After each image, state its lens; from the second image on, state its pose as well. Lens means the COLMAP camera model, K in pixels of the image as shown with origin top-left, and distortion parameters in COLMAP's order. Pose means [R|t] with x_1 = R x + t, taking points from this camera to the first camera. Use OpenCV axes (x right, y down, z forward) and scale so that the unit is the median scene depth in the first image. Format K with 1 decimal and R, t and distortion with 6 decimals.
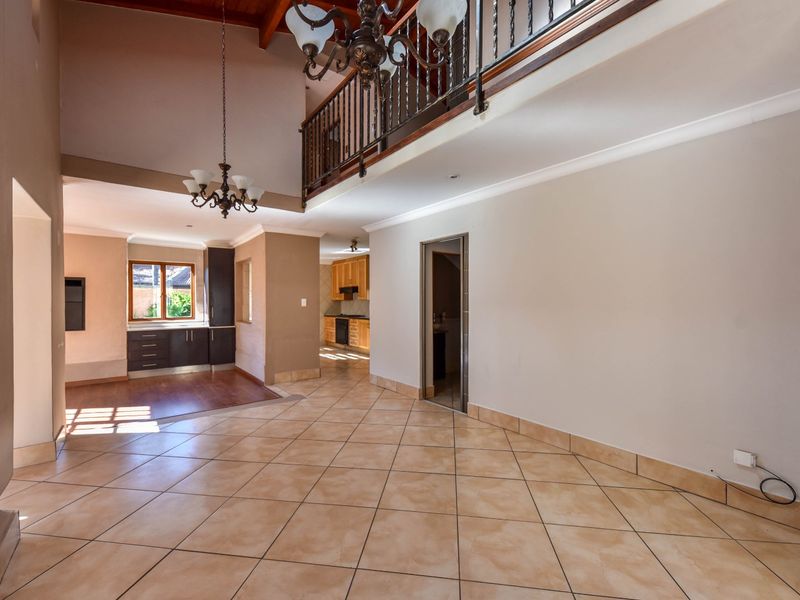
lens RADIAL K [[347.8, 0, 393.3], [0, 347.8, 304.8], [0, 0, 1]] dist [0.016582, -0.000001]
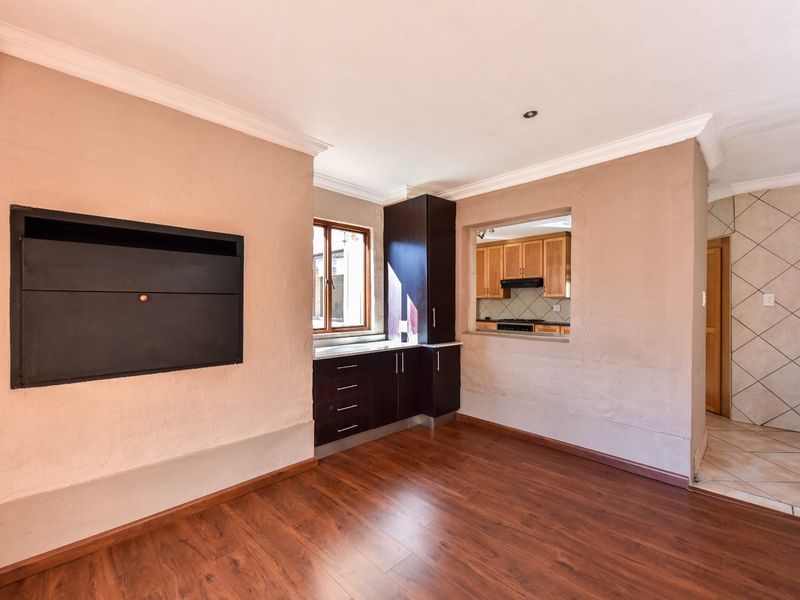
lens RADIAL K [[330.9, 0, 395.4], [0, 330.9, 303.9], [0, 0, 1]] dist [0.003997, 0.000122]
pose [[0.993906, 0.003683, 0.110168, -0.611293], [-0.003333, 0.999989, -0.003364, 0.003231], [-0.110179, 0.002976, 0.993907, 0.489518]]
